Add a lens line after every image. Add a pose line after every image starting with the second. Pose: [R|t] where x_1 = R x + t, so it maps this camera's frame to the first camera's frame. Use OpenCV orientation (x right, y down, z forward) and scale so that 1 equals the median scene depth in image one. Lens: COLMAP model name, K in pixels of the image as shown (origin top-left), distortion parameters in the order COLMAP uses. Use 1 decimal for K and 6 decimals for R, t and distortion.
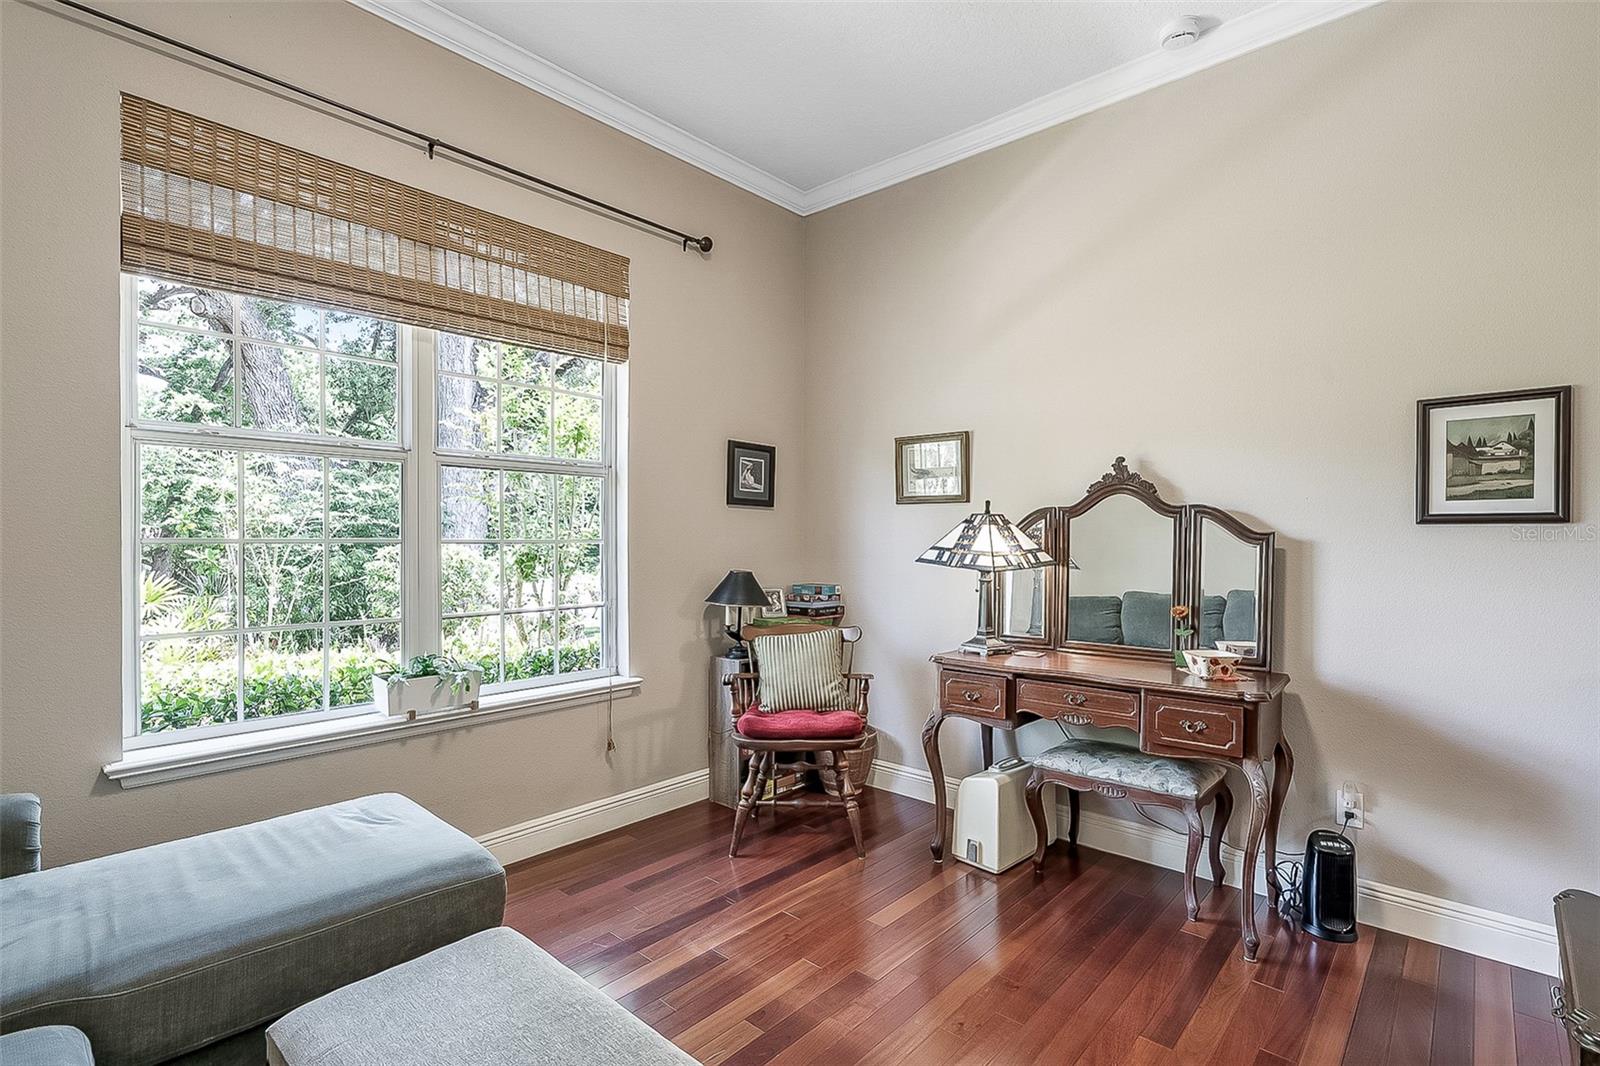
lens RADIAL K [[749.0, 0, 794.3], [0, 749.0, 541.8], [0, 0, 1]] dist [-0.002101, 0.001713]
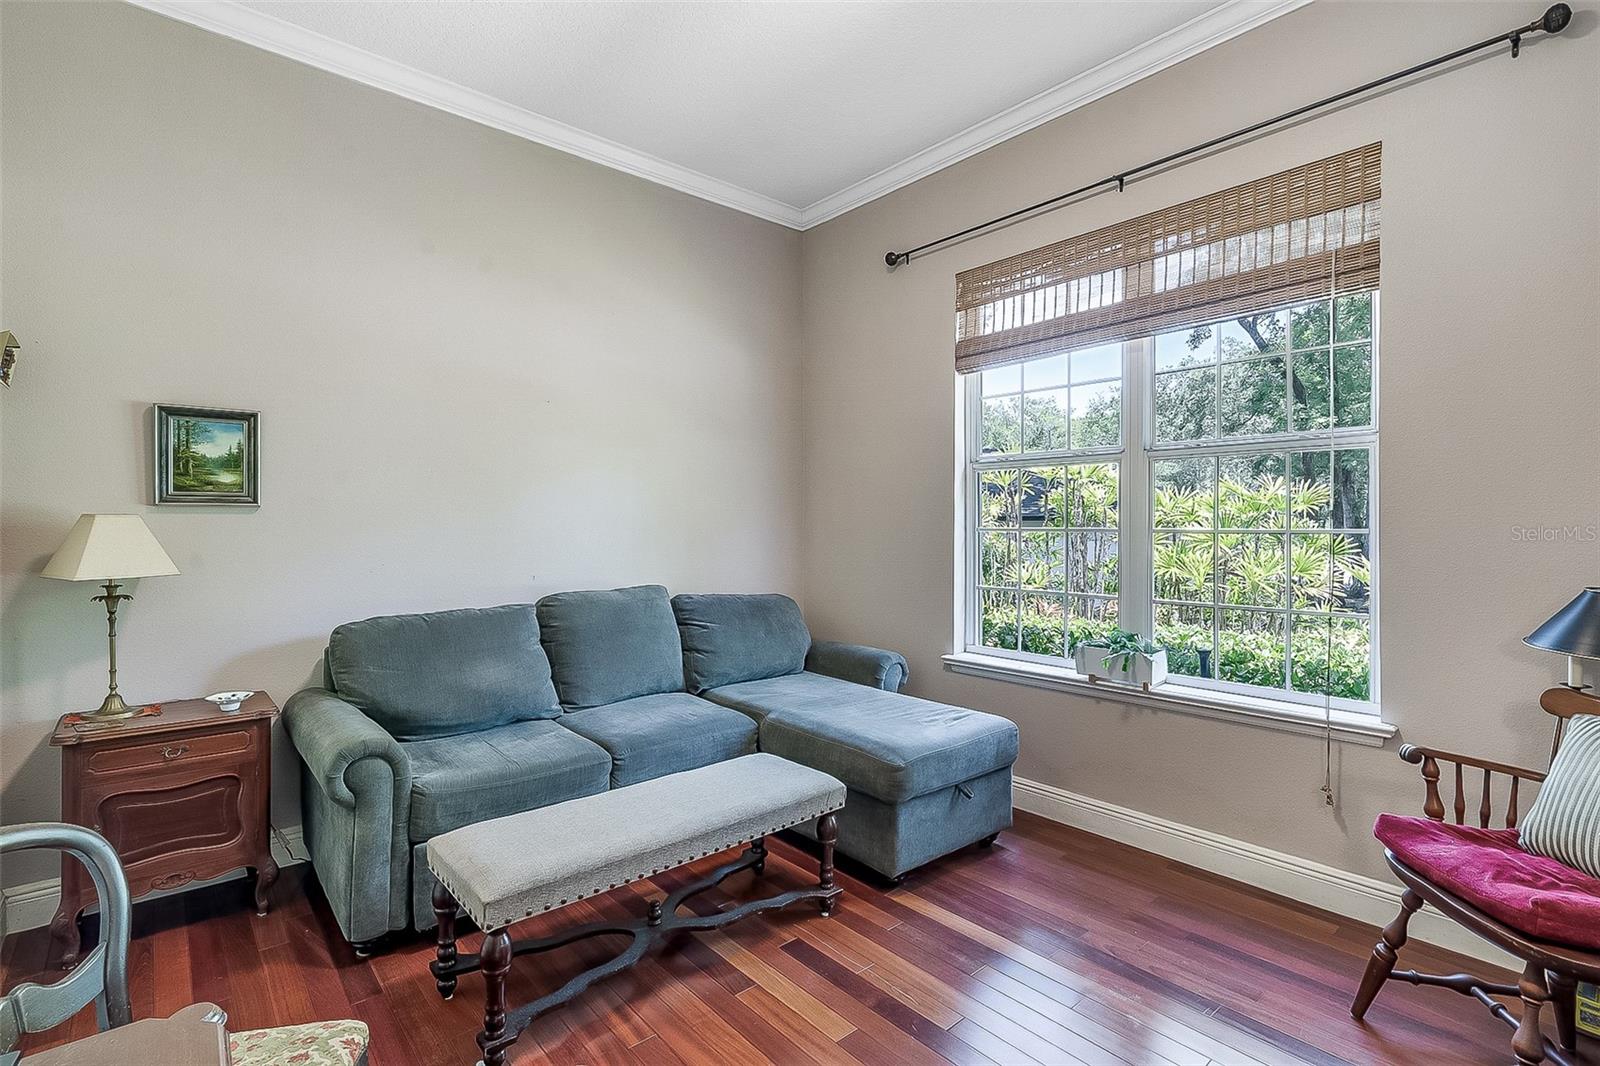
lens RADIAL K [[749.0, 0, 794.3], [0, 749.0, 541.8], [0, 0, 1]] dist [-0.002101, 0.001713]
pose [[-0.120034, 0.011350, -0.992705, 0.613999], [-0.012586, 0.999837, 0.012954, 0.005905], [0.992690, 0.014049, -0.119872, 0.573793]]
